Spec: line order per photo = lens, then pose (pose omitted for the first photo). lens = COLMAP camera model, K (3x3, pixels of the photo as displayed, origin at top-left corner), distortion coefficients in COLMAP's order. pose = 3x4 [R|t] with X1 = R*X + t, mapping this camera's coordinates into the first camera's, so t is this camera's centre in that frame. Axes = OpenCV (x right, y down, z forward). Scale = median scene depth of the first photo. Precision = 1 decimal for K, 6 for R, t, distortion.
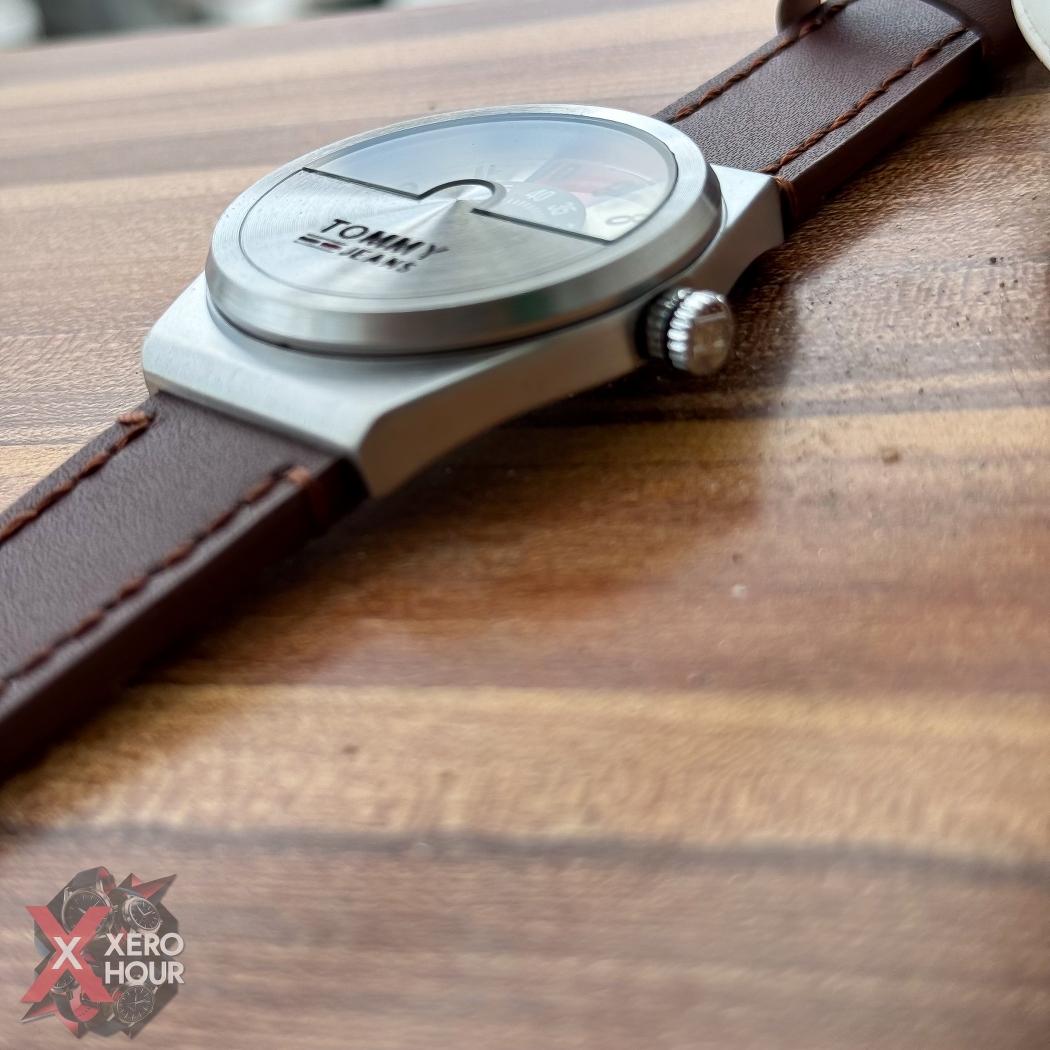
lens RADIAL K [[2053.5, 0, 525.0], [0, 2053.5, 525.0], [0, 0, 1]] dist [0.205266, -0.391361]
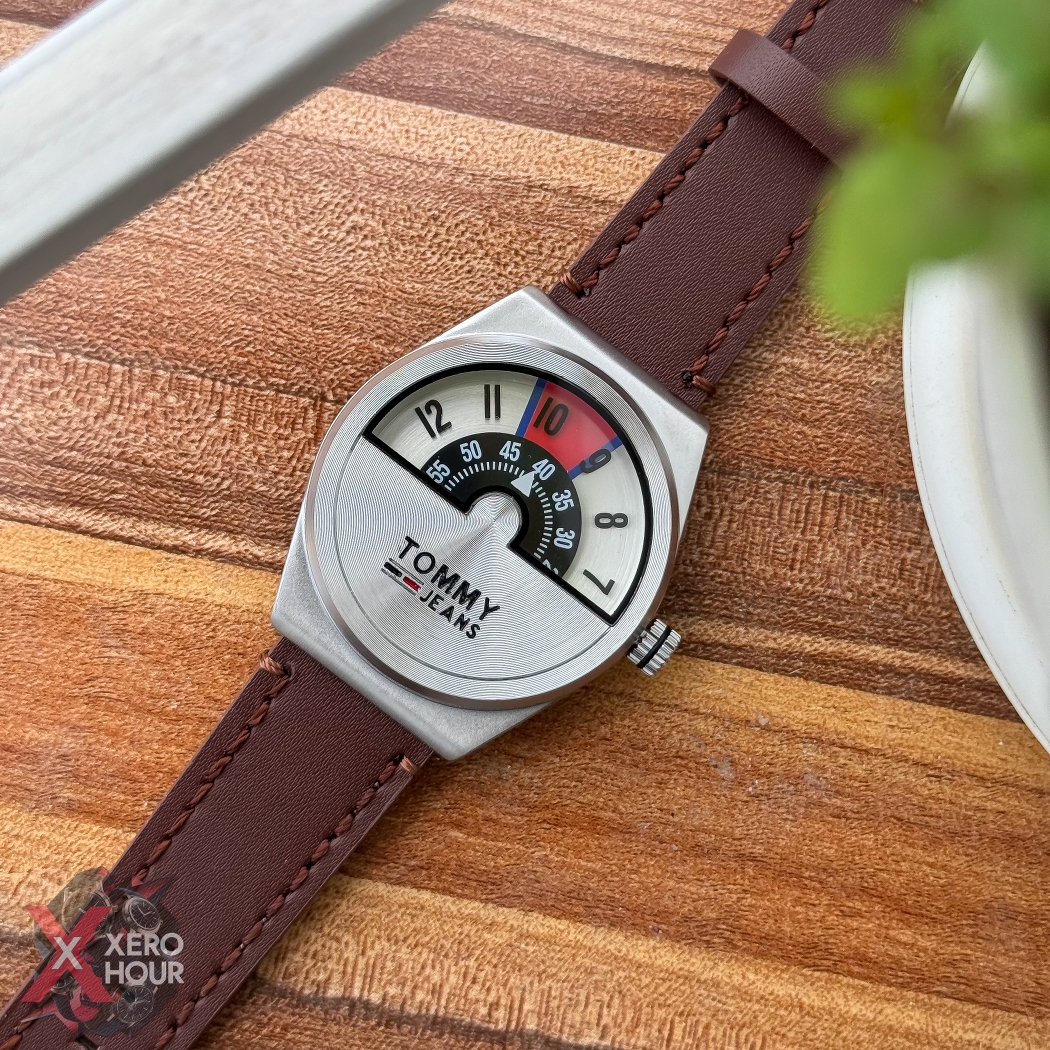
lens RADIAL K [[2053.5, 0, 525.0], [0, 2053.5, 525.0], [0, 0, 1]] dist [0.205266, -0.391361]
pose [[0.974265, -0.099943, 0.202036, -0.297275], [-0.117409, 0.540118, 0.833359, -1.334638], [-0.192412, -0.835634, 0.514484, 0.284924]]
